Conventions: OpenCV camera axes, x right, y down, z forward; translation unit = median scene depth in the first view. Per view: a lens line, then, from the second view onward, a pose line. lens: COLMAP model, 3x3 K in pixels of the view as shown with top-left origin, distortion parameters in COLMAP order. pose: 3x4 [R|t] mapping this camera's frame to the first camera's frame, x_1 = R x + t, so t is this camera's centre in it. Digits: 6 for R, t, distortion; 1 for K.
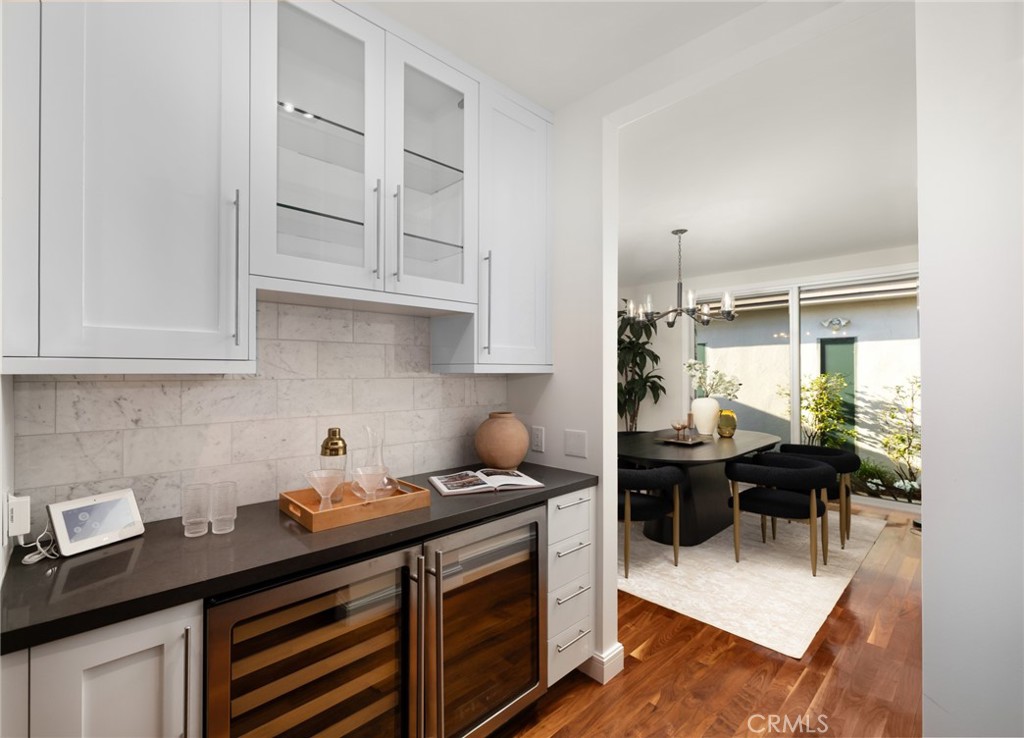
lens RADIAL K [[455.9, 0, 475.4], [0, 455.9, 371.5], [0, 0, 1]] dist [0.000368, 0.000281]
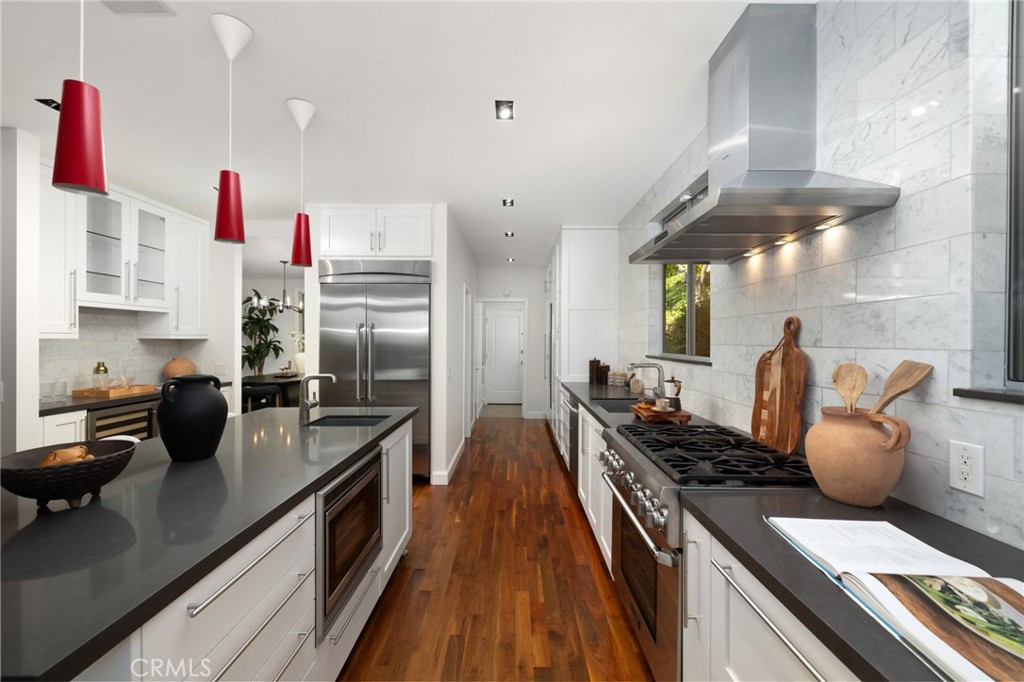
lens RADIAL K [[420.8, 0, 516.4], [0, 420.8, 337.8], [0, 0, 1]] dist [0.007667, 0.000124]
pose [[0.656941, 0.005911, 0.753919, -0.151459], [-0.005505, 0.999980, -0.003043, -0.001336], [-0.753922, -0.002151, 0.656961, -0.564218]]
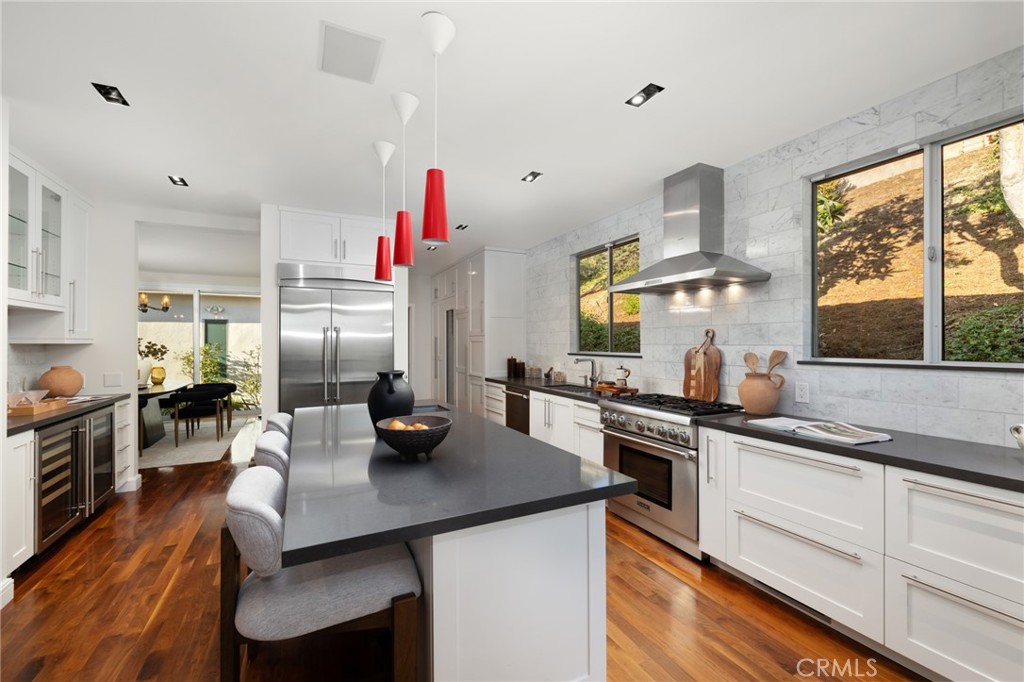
lens RADIAL K [[417.3, 0, 512.0], [0, 417.3, 341.0], [0, 0, 1]] dist [-0.000447, -0.000384]
pose [[0.256705, 0.001820, 0.966488, -0.394168], [-0.000245, 0.999998, -0.001818, -0.001323], [-0.966490, 0.000230, 0.256705, -0.406809]]
